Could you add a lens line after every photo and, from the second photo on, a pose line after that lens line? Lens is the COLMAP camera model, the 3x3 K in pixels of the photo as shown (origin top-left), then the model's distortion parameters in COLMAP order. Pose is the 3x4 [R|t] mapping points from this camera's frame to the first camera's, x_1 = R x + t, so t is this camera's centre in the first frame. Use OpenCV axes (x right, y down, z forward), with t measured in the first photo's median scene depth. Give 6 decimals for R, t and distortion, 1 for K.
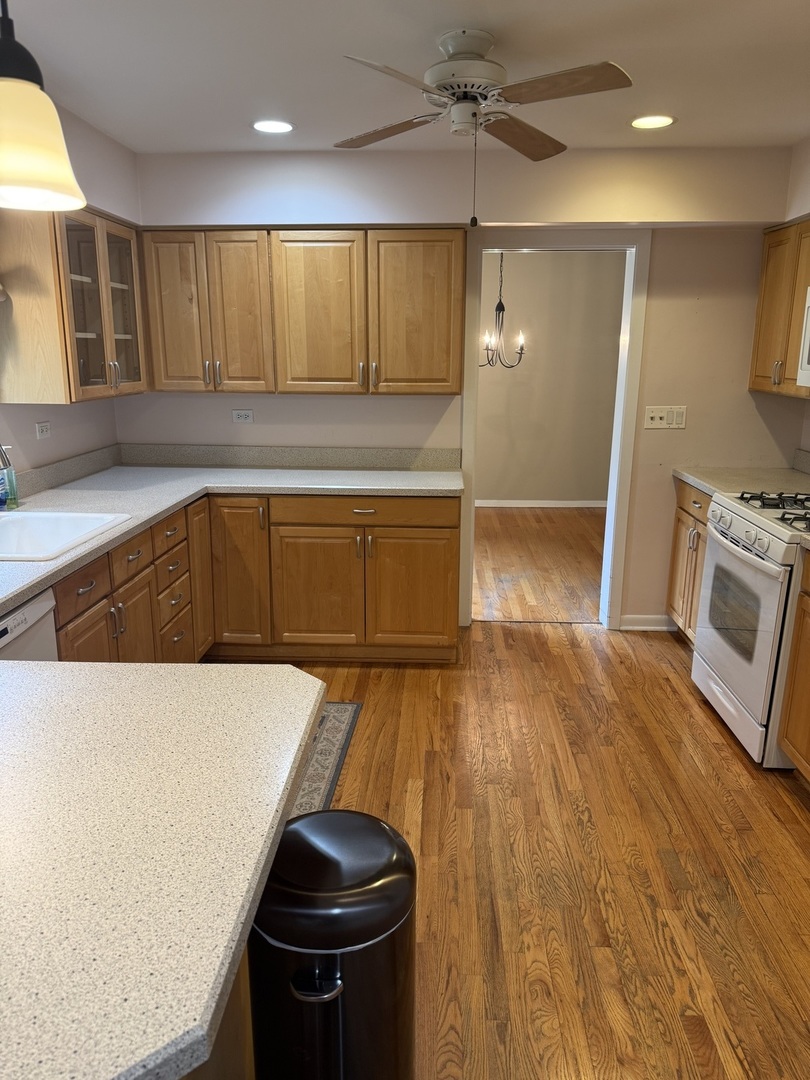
lens RADIAL K [[769.0, 0, 405.0], [0, 769.0, 540.0], [0, 0, 1]] dist [0.007532, -0.003676]
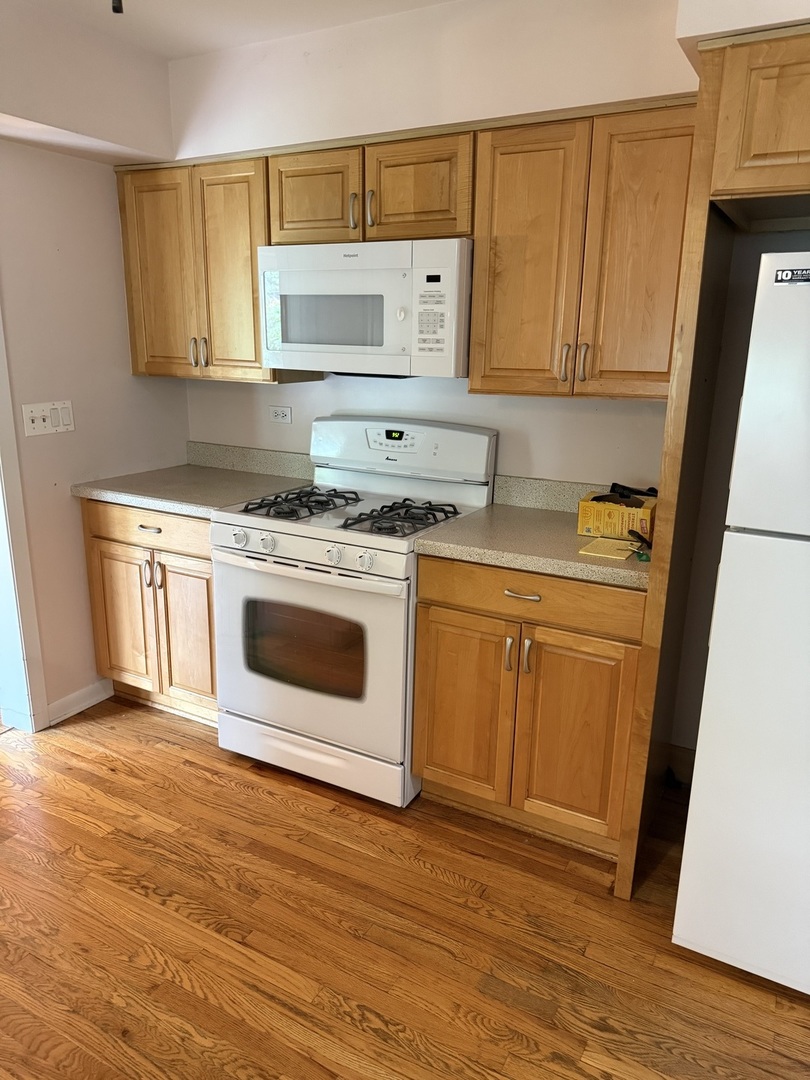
lens RADIAL K [[769.0, 0, 405.0], [0, 769.0, 540.0], [0, 0, 1]] dist [0.007532, -0.003676]
pose [[0.440831, -0.228737, 0.867956, -0.214989], [0.202776, 0.967365, 0.151946, -0.127541], [-0.874385, 0.109018, 0.472827, 0.545432]]
